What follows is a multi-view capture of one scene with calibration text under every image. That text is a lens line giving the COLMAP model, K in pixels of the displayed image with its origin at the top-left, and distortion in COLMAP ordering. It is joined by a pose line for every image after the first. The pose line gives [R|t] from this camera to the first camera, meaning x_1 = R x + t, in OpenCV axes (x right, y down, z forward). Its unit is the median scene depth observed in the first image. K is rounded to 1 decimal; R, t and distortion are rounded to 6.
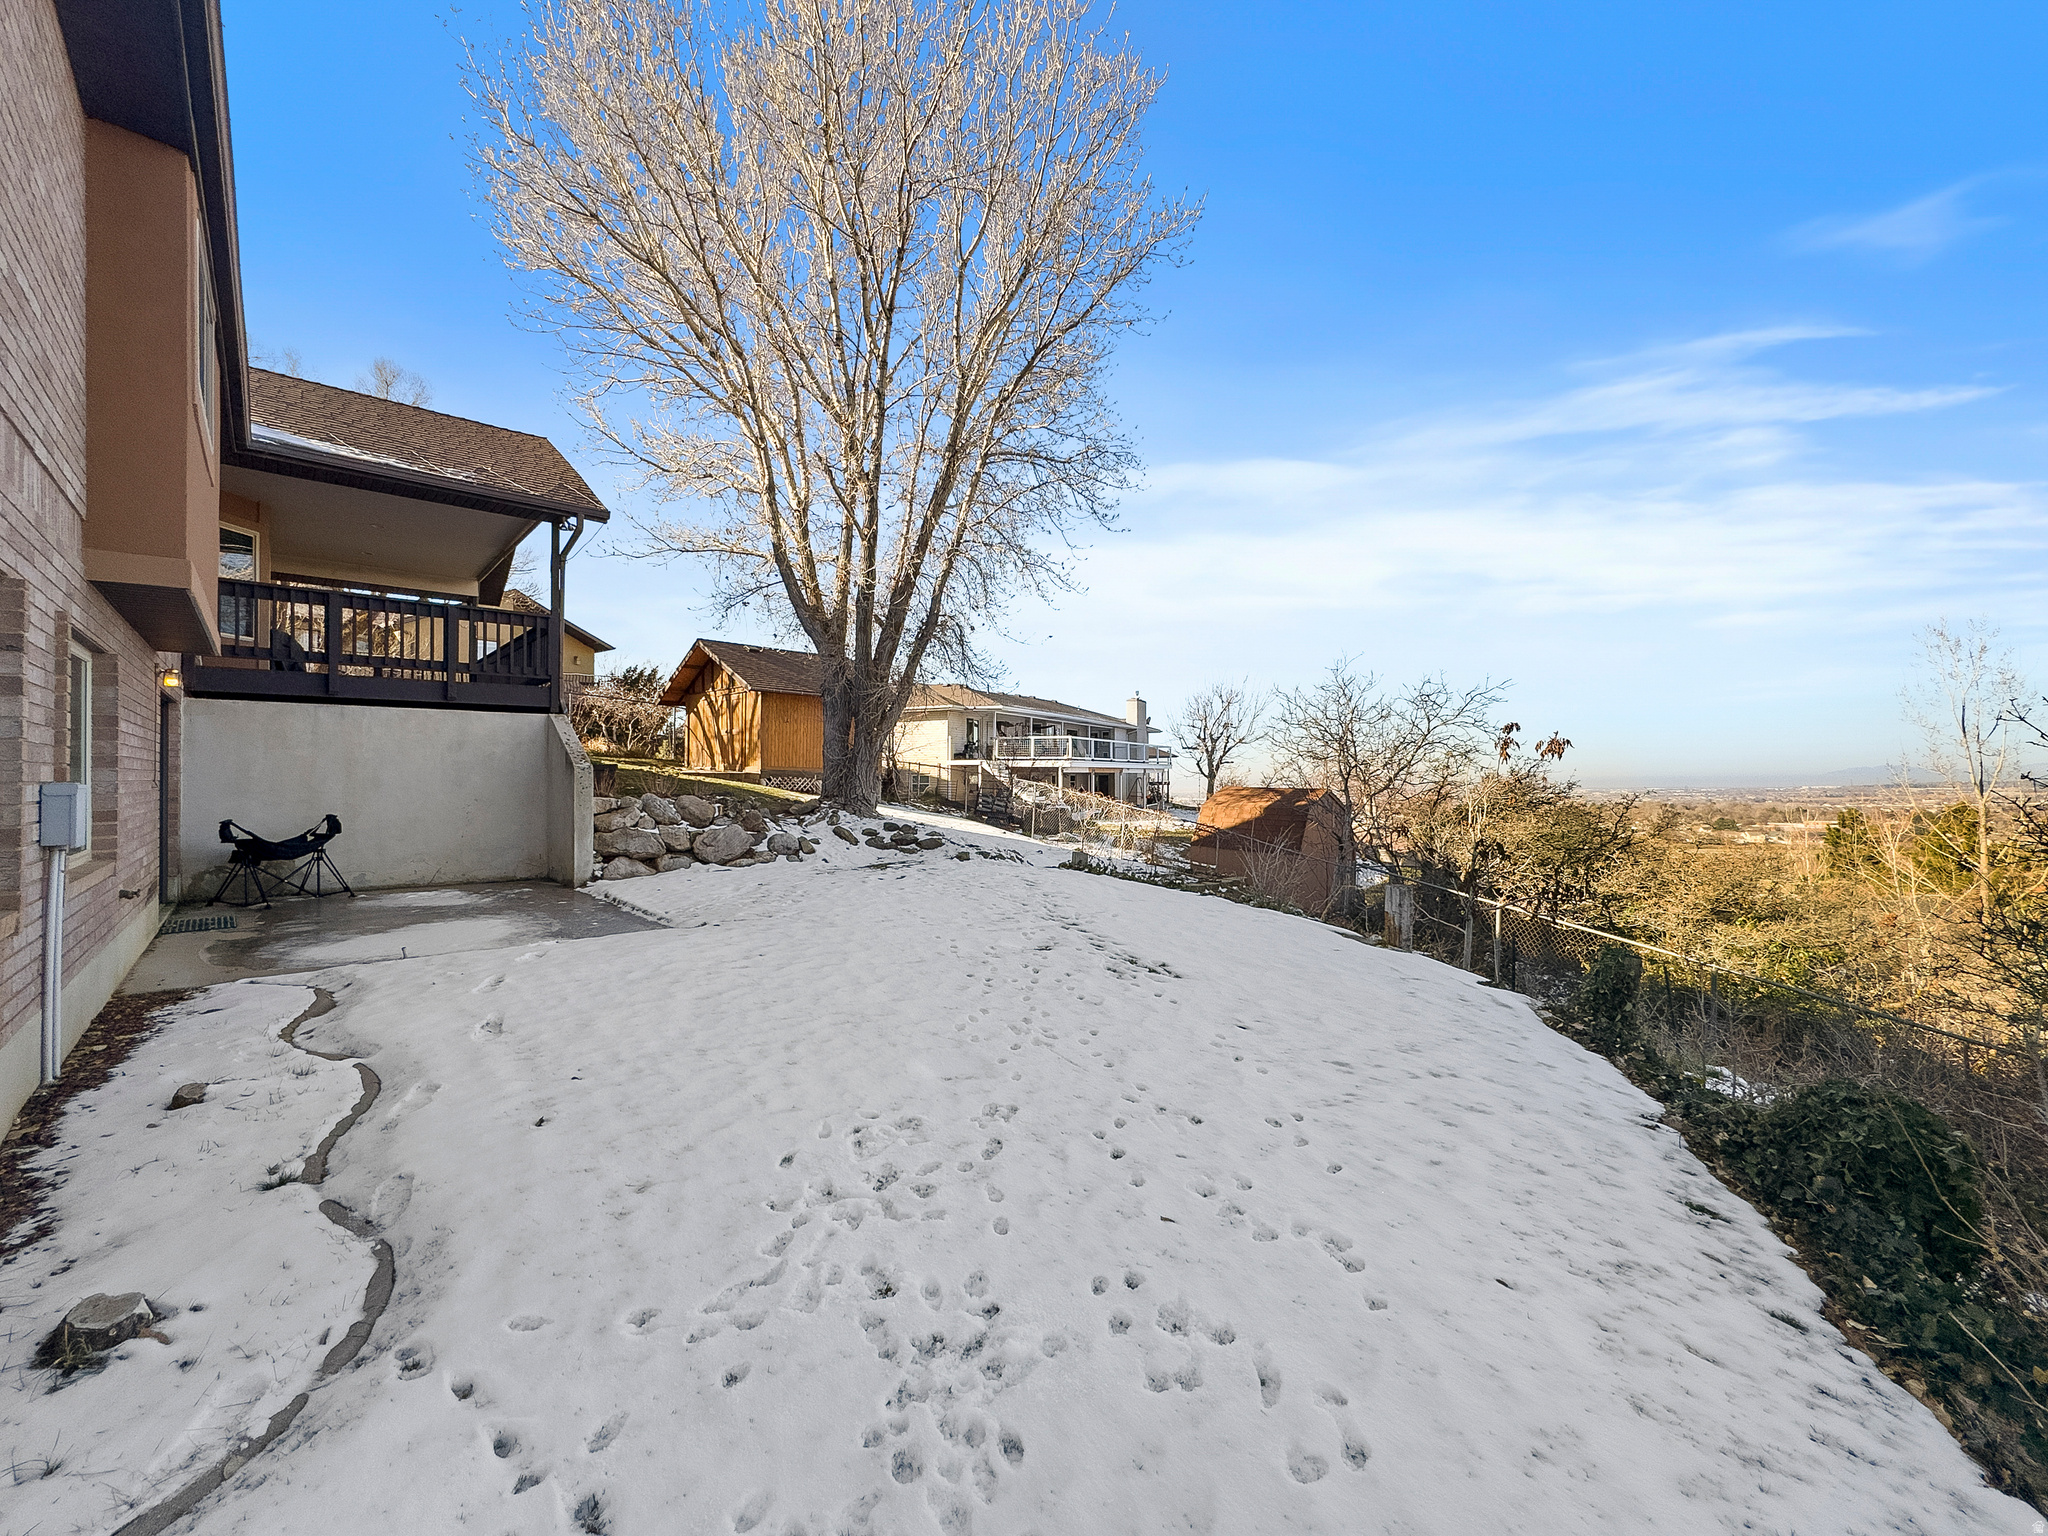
lens RADIAL K [[819.3, 0, 1021.2], [0, 819.3, 780.4], [0, 0, 1]] dist [-0.001023, 0.000319]
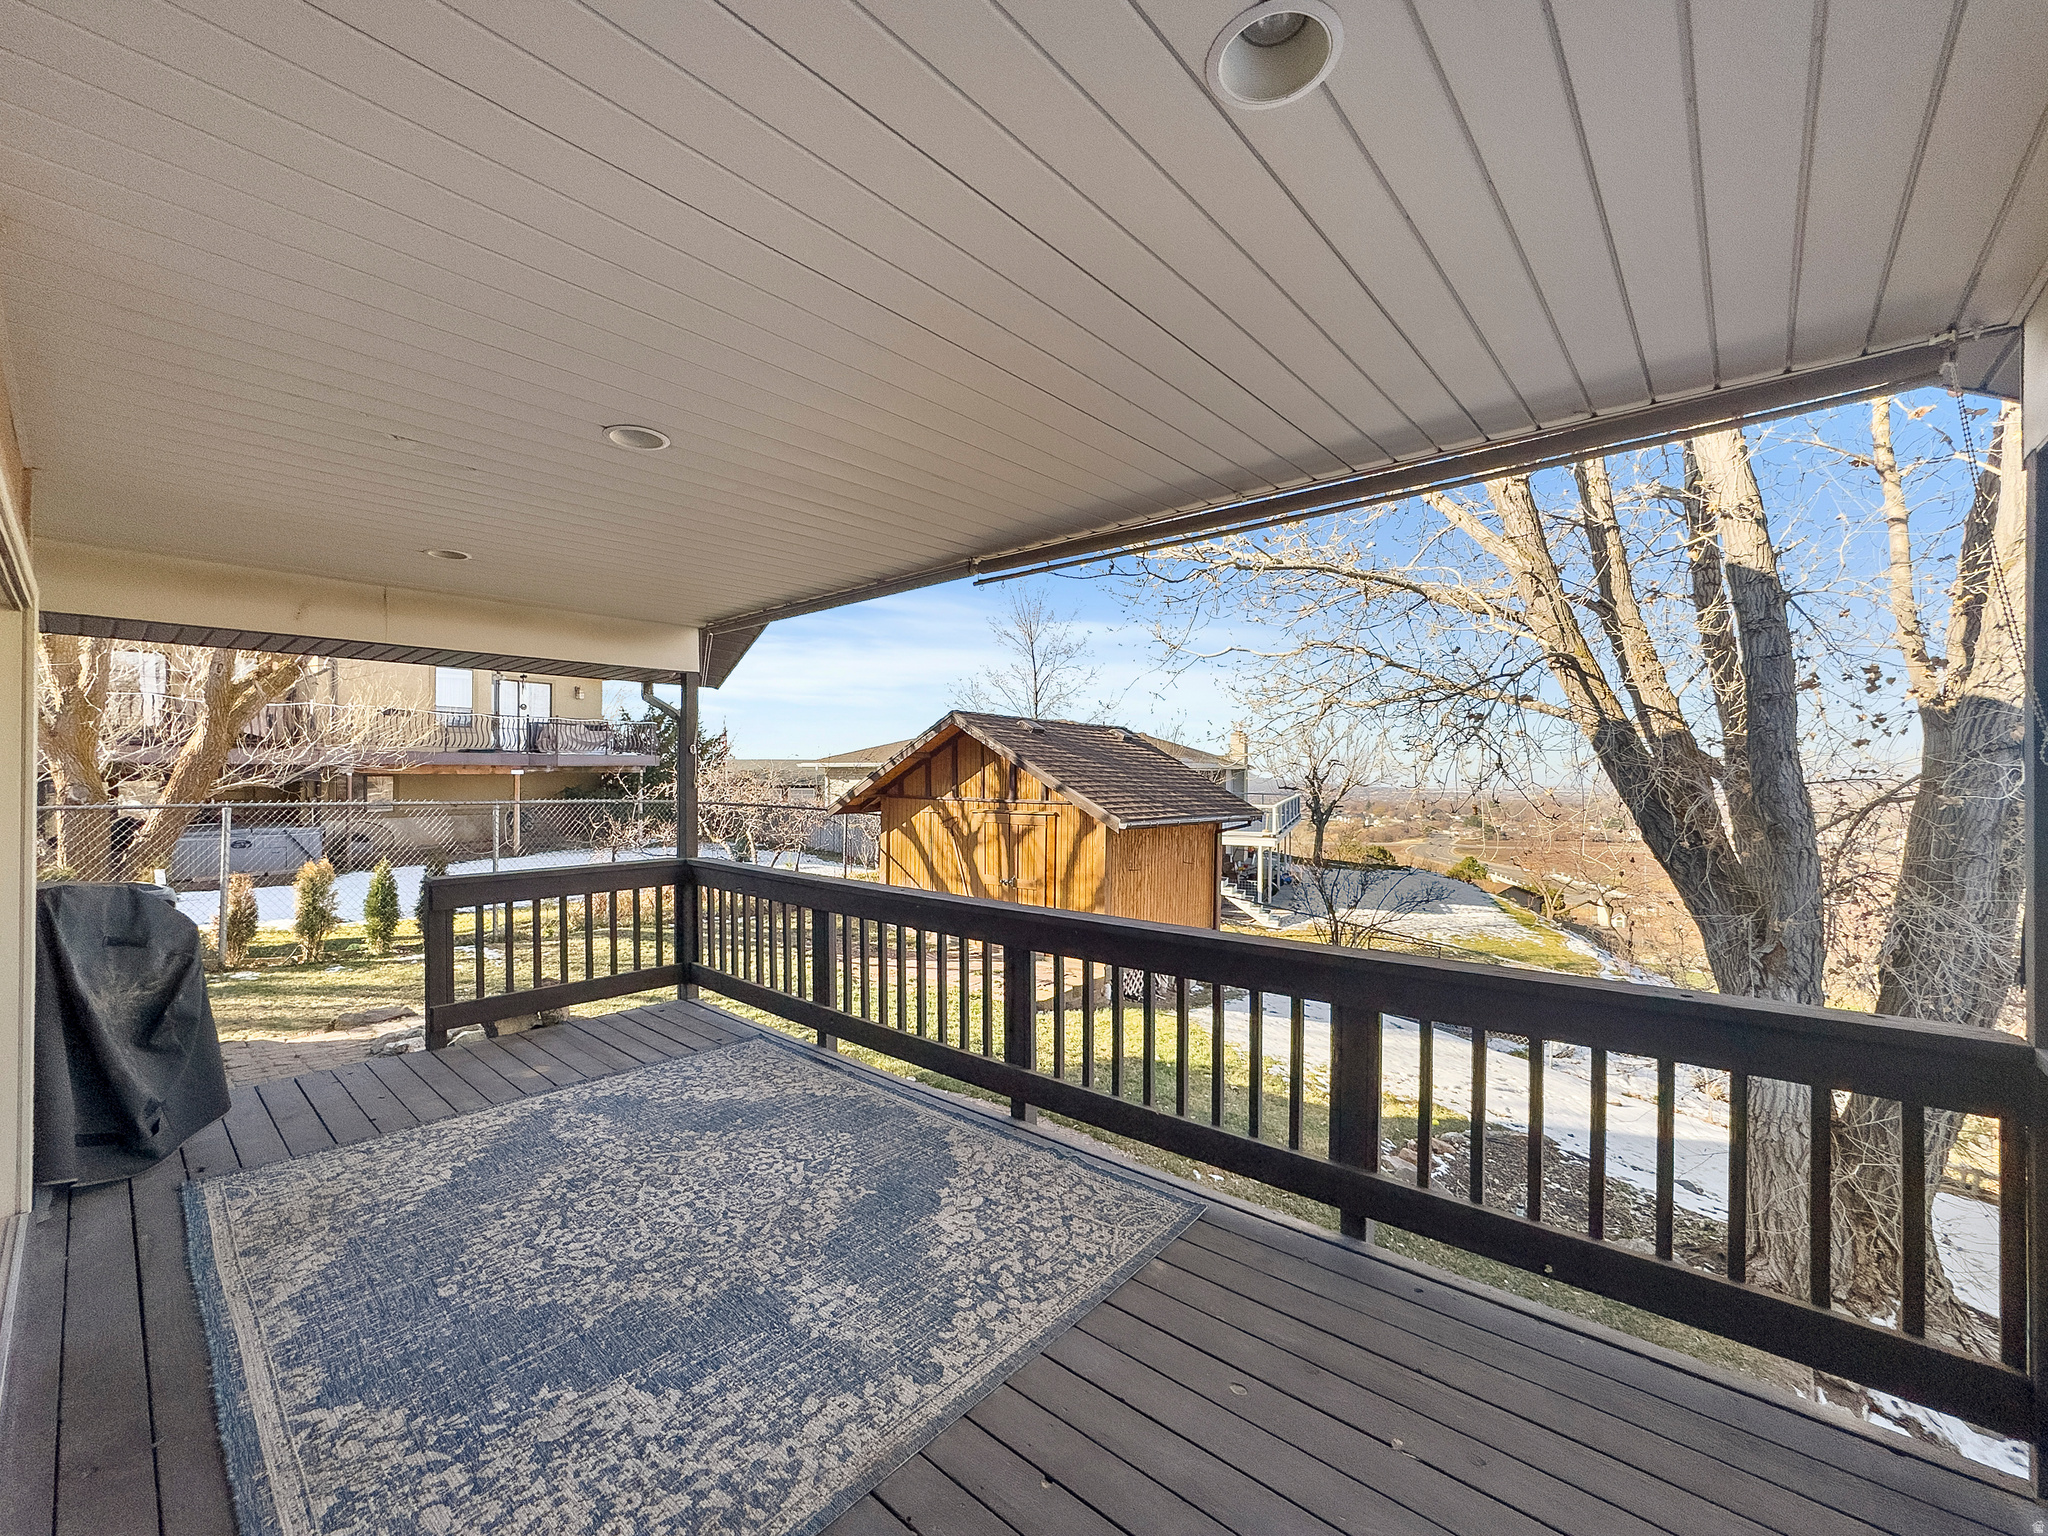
lens RADIAL K [[819.3, 0, 1020.8], [0, 819.3, 770.8], [0, 0, 1]] dist [-0.001023, 0.000319]
pose [[0.989860, -0.004398, 0.141981, -0.417741], [0.004705, 0.999987, -0.001826, -0.129303], [-0.141971, 0.002476, 0.989868, 0.440088]]
